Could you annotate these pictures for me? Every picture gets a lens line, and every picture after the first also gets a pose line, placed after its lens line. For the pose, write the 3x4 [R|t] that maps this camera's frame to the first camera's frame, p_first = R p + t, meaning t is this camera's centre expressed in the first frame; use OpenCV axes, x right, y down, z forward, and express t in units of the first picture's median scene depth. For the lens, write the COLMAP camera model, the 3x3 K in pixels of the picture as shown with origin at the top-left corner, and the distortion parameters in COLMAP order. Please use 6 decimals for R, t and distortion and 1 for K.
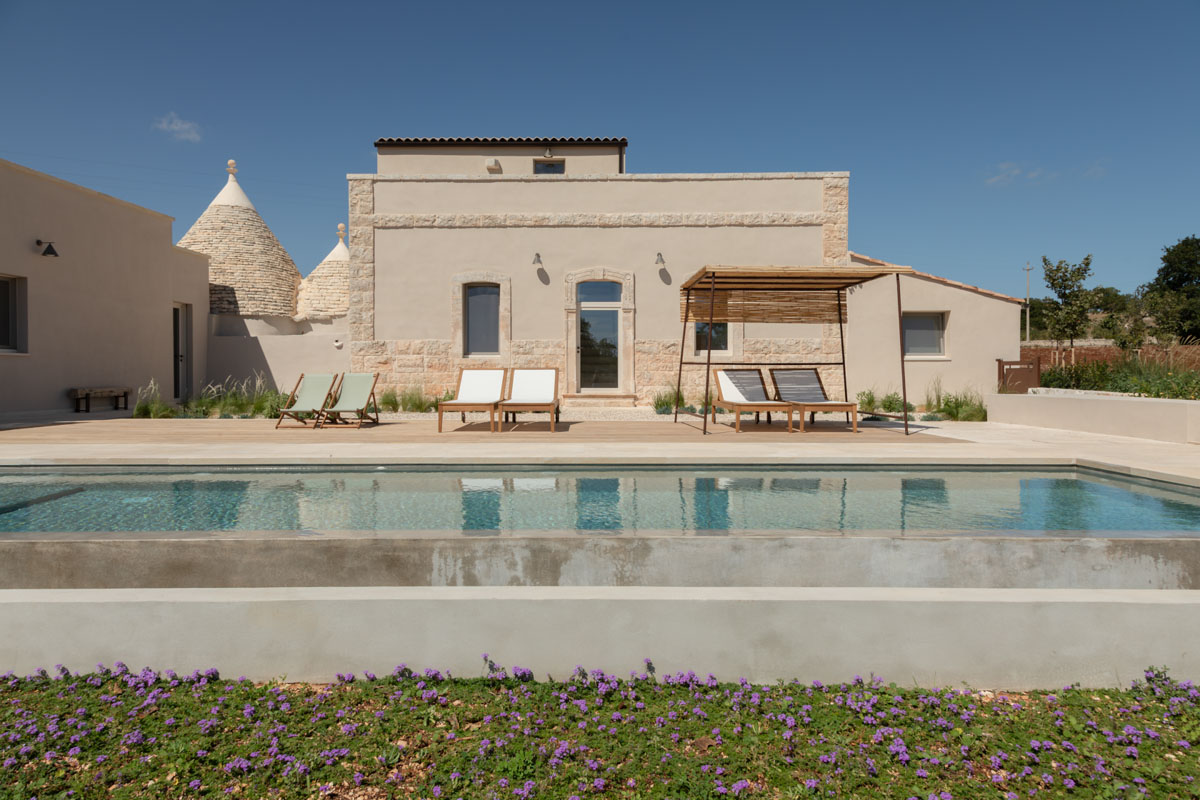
lens RADIAL K [[821.6, 0, 589.9], [0, 821.6, 379.0], [0, 0, 1]] dist [0.015749, -0.001211]
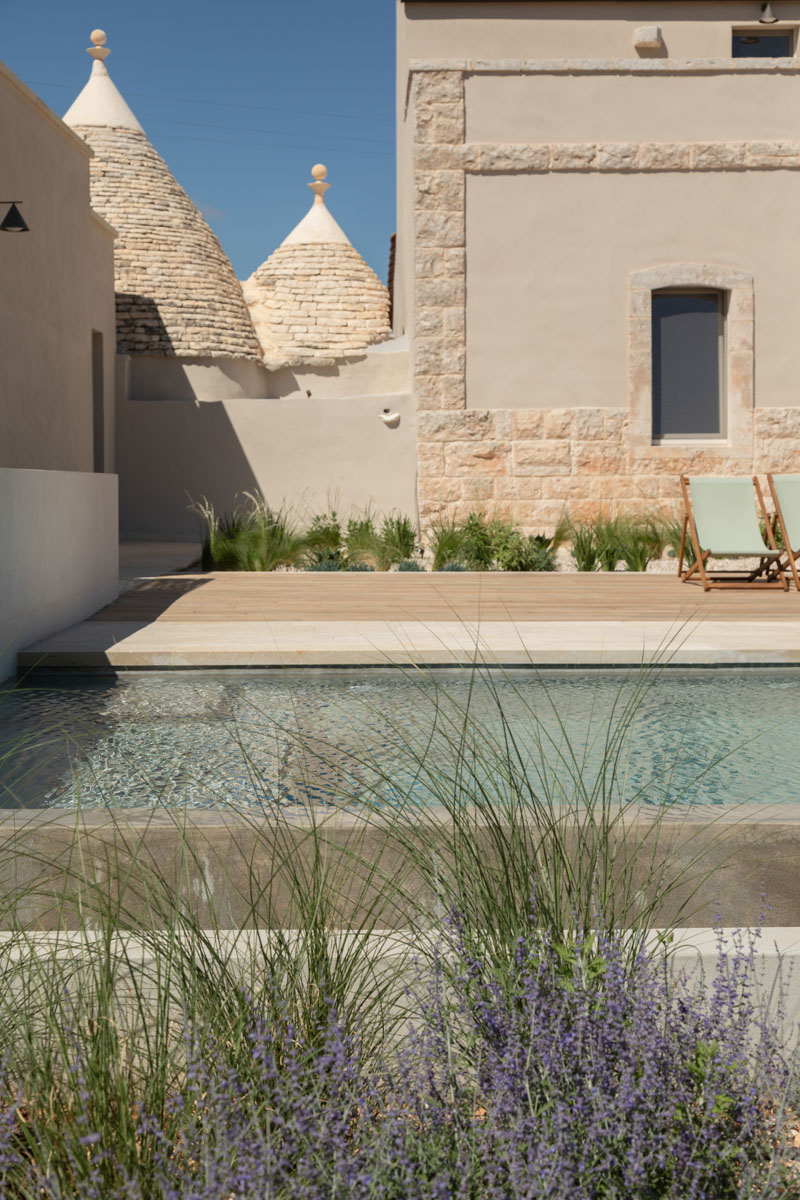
lens RADIAL K [[1748.0, 0, 359.5], [0, 1748.0, 514.7], [0, 0, 1]] dist [0.033071, 0.000000]
pose [[0.999958, -0.002162, 0.008914, -0.334081], [0.002083, 0.999959, 0.008860, 0.005254], [-0.008933, -0.008841, 0.999921, -0.014088]]
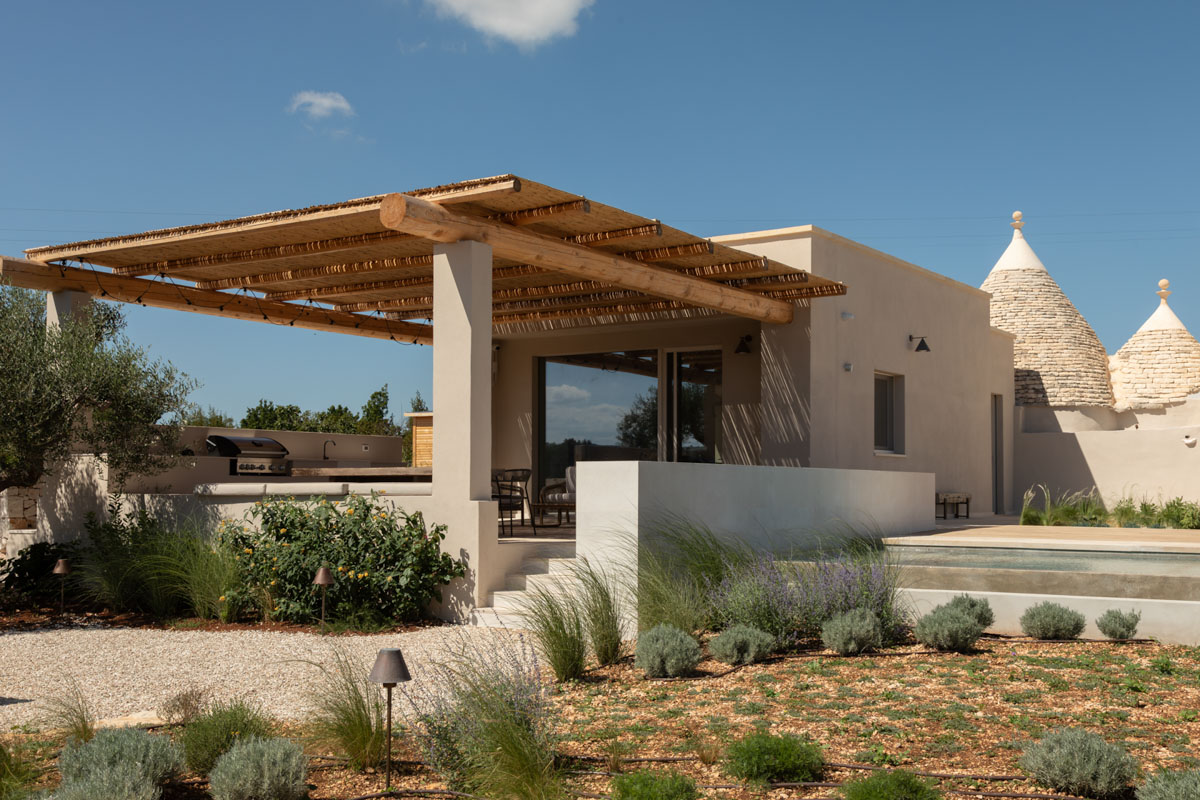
lens RADIAL K [[1352.8, 0, 599.7], [0, 1352.8, 438.4], [0, 0, 1]] dist [0.054322, 0.000000]
pose [[0.861627, -0.015632, -0.507301, -0.134969], [-0.006929, 0.999070, -0.042554, 0.013331], [0.507495, 0.040180, 0.860718, -0.370337]]
